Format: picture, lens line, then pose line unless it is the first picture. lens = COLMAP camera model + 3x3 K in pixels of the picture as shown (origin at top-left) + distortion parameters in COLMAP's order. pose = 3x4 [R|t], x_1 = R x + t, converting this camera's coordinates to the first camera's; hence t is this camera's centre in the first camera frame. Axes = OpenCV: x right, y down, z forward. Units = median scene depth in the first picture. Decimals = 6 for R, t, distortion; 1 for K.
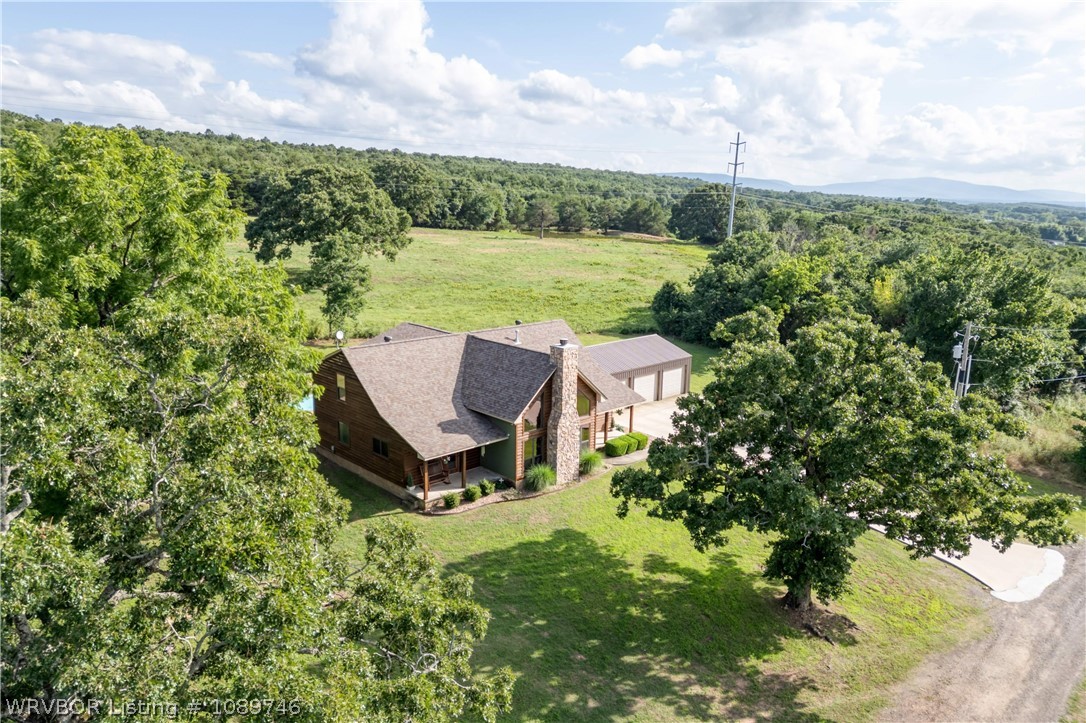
lens RADIAL K [[766.4, 0, 547.7], [0, 766.4, 362.2], [0, 0, 1]] dist [0.077816, -0.074592]
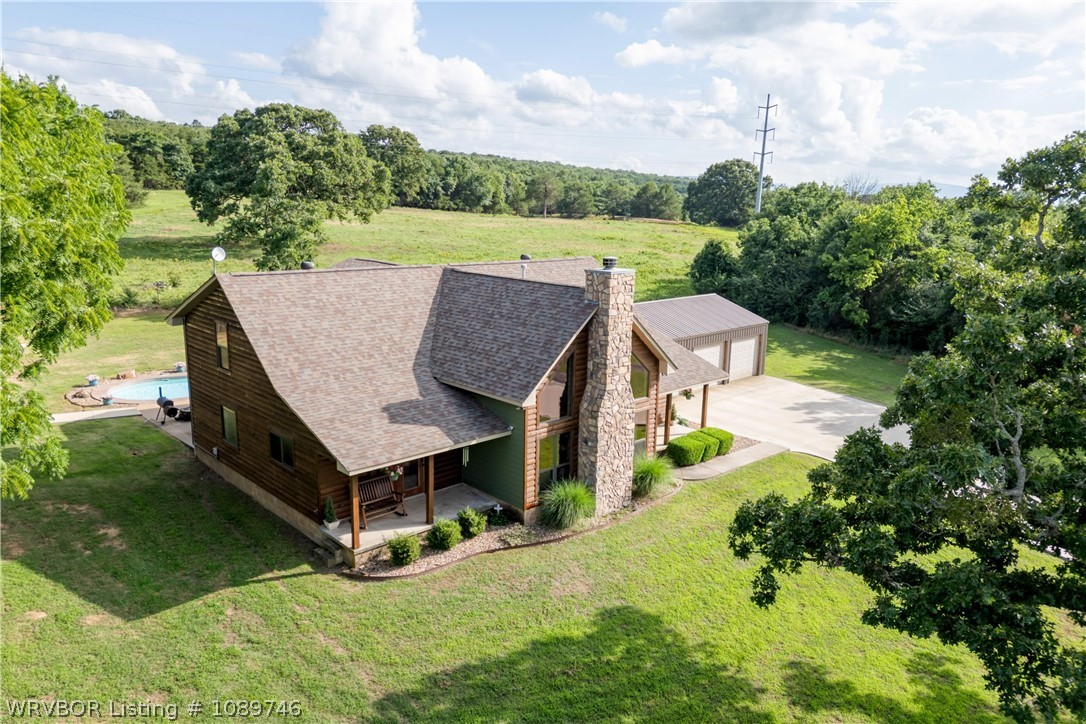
lens RADIAL K [[766.4, 0, 538.3], [0, 766.4, 361.4], [0, 0, 1]] dist [0.077816, -0.074592]
pose [[0.999951, 0.000936, -0.009864, -0.014468], [-0.000998, 0.999980, -0.006193, 0.027865], [0.009858, 0.006203, 0.999932, 0.246095]]
